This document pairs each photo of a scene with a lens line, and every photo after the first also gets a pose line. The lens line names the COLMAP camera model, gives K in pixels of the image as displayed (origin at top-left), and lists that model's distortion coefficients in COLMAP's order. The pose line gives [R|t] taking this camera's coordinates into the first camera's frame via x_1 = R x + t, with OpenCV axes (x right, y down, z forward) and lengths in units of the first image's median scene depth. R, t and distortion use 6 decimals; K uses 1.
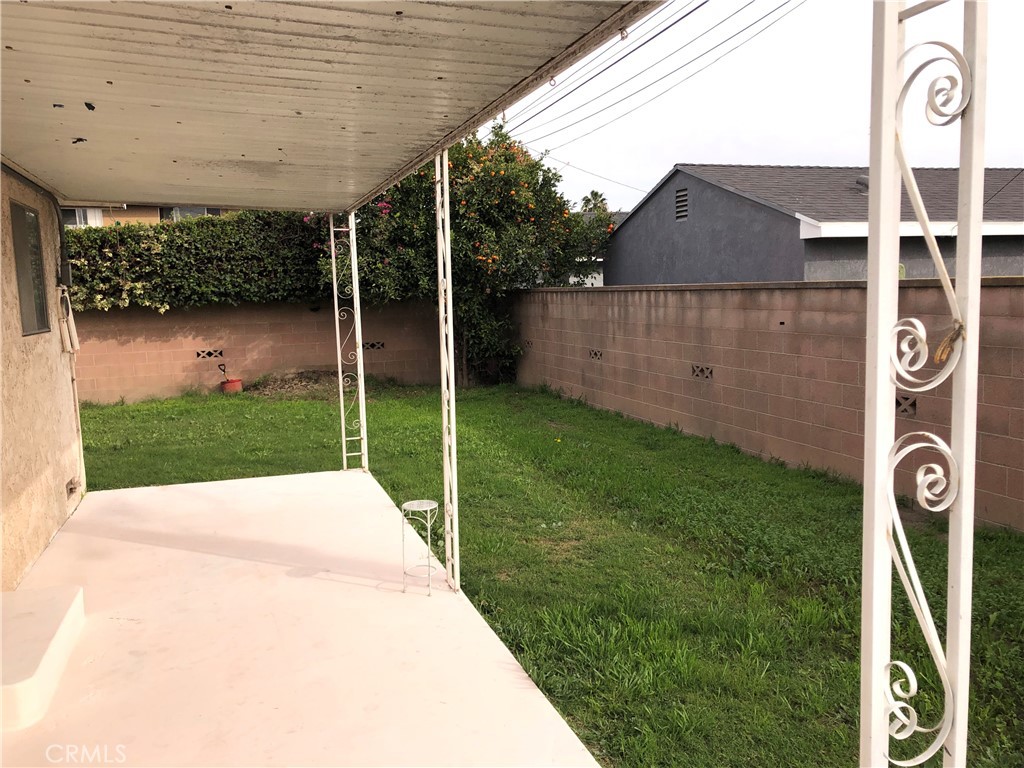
lens RADIAL K [[838.7, 0, 515.2], [0, 838.7, 380.9], [0, 0, 1]] dist [0.035142, -0.045448]
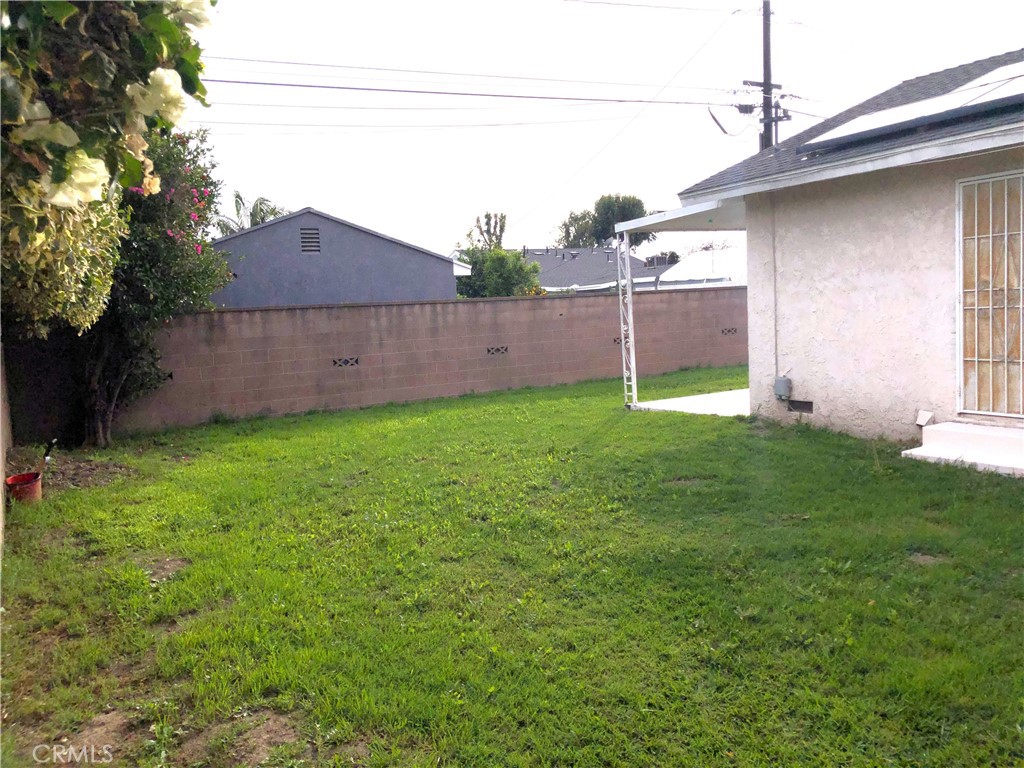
lens RADIAL K [[838.7, 0, 512.7], [0, 838.7, 383.1], [0, 0, 1]] dist [0.035142, -0.045448]
pose [[-0.198158, -0.051858, 0.978797, -1.154182], [0.162405, 0.983060, 0.084962, -0.068249], [-0.966622, 0.175797, -0.186380, 1.063327]]
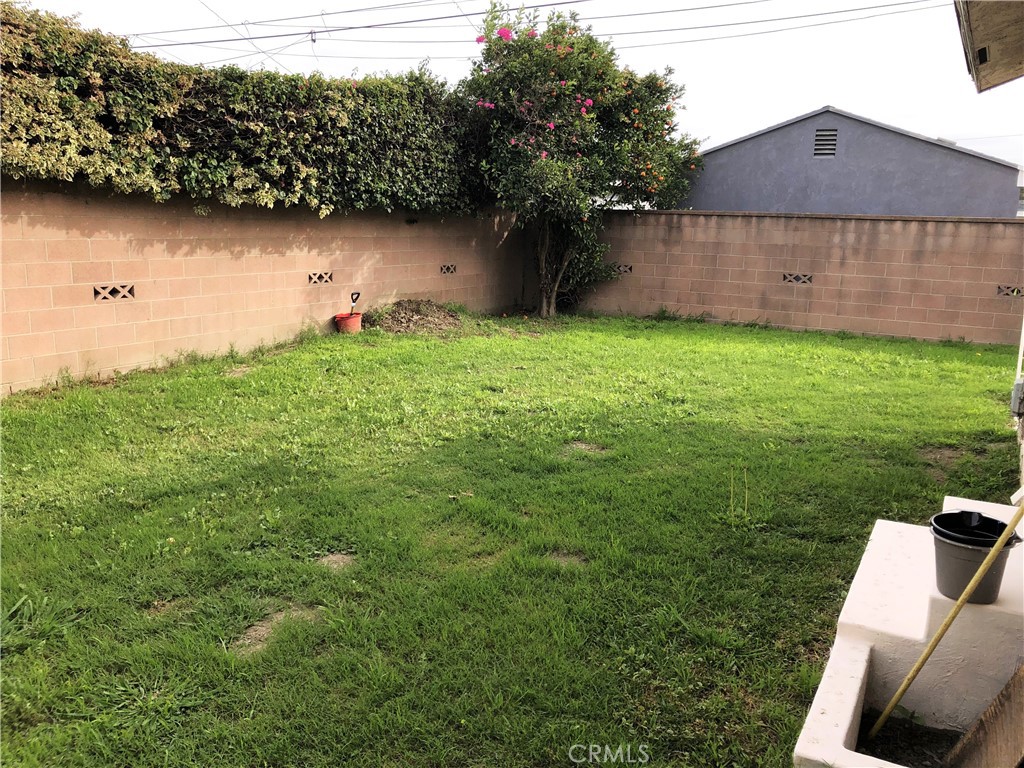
lens RADIAL K [[838.7, 0, 516.1], [0, 838.7, 386.2], [0, 0, 1]] dist [0.035142, -0.045448]
pose [[0.736073, -0.082628, 0.671840, -0.956669], [0.023437, 0.995038, 0.096700, -0.007345], [-0.676496, -0.055432, 0.734357, 0.475882]]
